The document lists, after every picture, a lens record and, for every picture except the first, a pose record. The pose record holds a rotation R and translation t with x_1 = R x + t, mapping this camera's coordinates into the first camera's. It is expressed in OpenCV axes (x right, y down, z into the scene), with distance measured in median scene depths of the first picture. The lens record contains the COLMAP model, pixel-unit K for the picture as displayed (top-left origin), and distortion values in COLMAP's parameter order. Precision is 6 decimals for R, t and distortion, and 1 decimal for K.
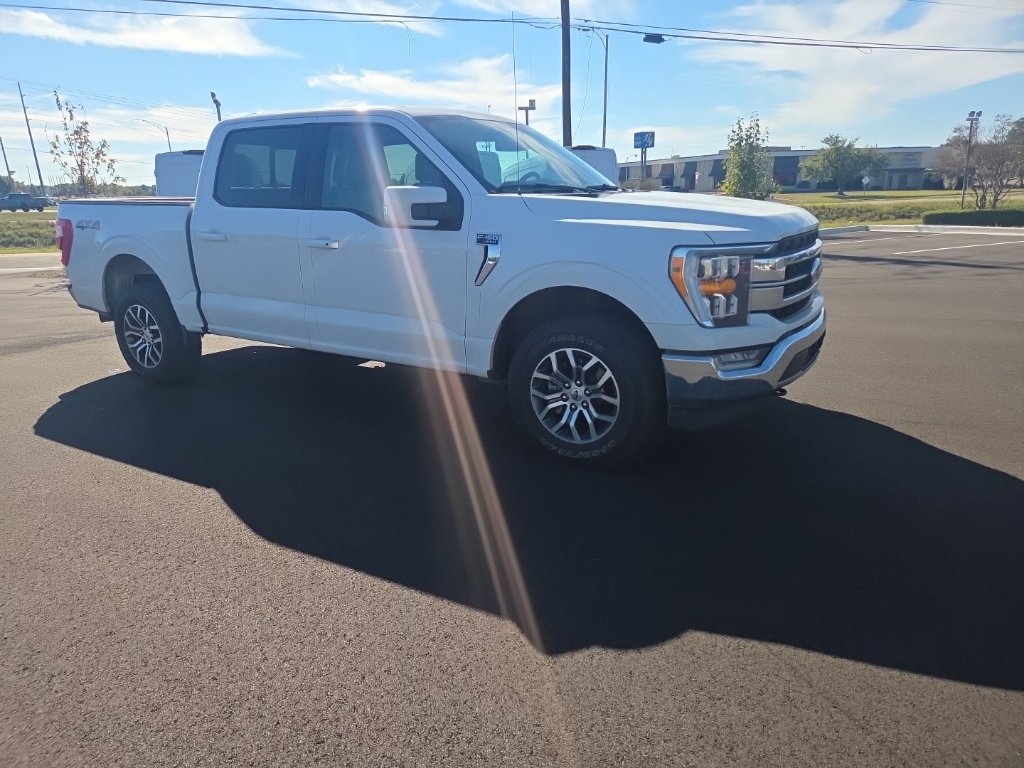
lens RADIAL K [[681.7, 0, 497.8], [0, 681.7, 395.6], [0, 0, 1]] dist [0.069289, -0.057981]
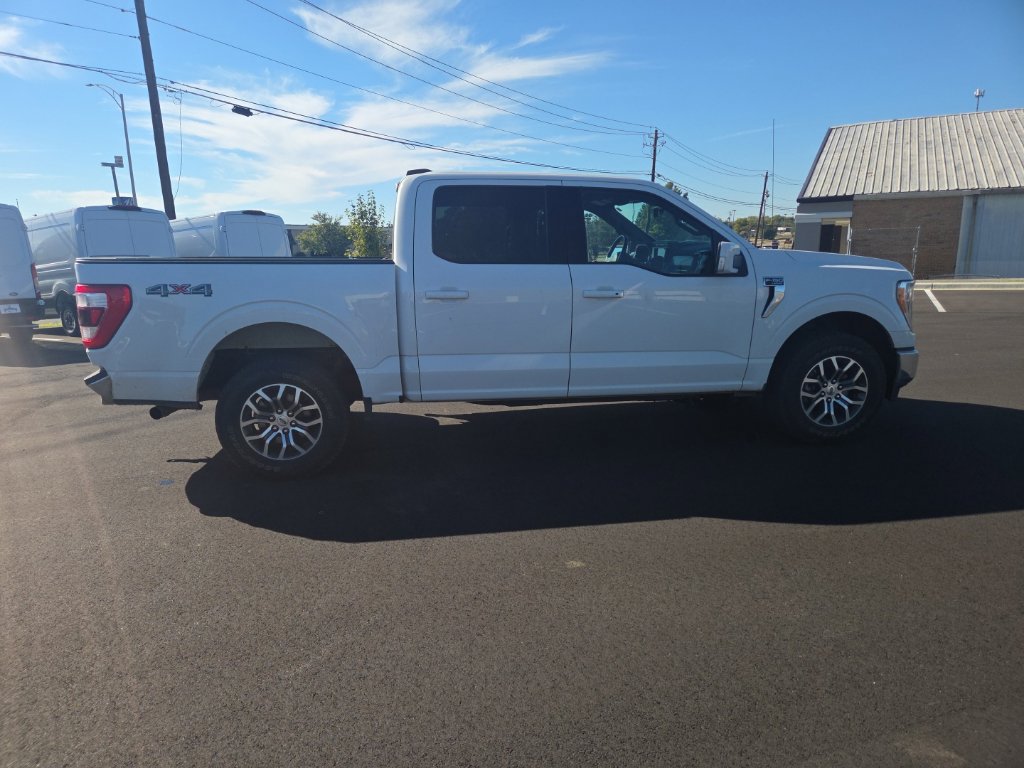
lens RADIAL K [[681.7, 0, 496.1], [0, 681.7, 398.2], [0, 0, 1]] dist [0.069289, -0.057981]
pose [[0.767012, -0.124420, 0.629454, -1.258950], [0.181630, 0.982996, -0.027021, -0.070116], [-0.615388, 0.135053, 0.776568, 0.332298]]
